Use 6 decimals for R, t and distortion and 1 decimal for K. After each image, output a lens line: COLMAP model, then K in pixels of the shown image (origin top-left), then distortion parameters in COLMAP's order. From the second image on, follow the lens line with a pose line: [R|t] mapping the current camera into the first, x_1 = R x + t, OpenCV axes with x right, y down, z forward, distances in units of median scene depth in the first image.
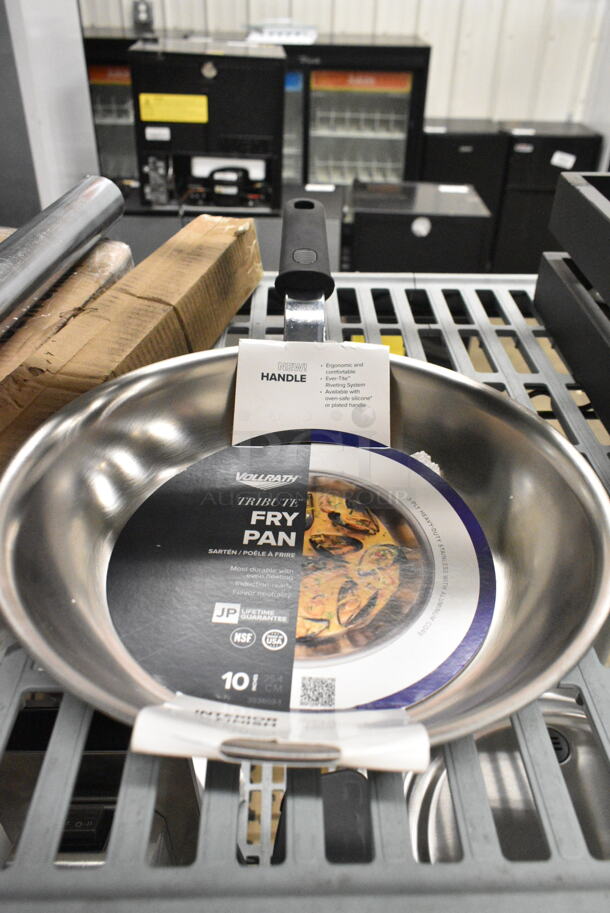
lens RADIAL K [[701.9, 0, 308.8], [0, 701.9, 427.2], [0, 0, 1]] dist [-0.008014, -0.000707]
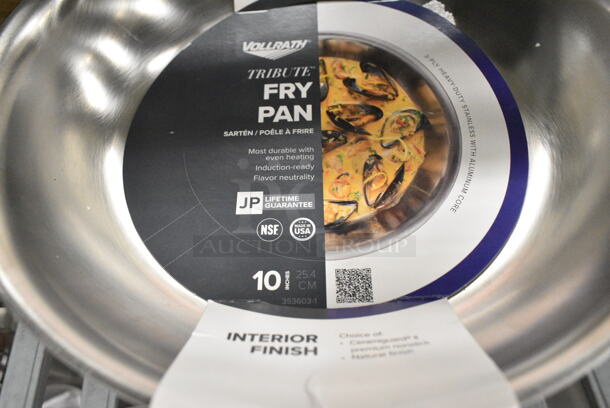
lens RADIAL K [[468.9, 0, 302.9], [0, 468.9, 175.6], [0, 0, 1]] dist [-0.008014, -0.000707]
pose [[0.995958, -0.084992, -0.029063, -0.020586], [0.089569, 0.915338, 0.392598, -0.014881], [-0.006766, -0.393614, 0.919251, 0.385377]]
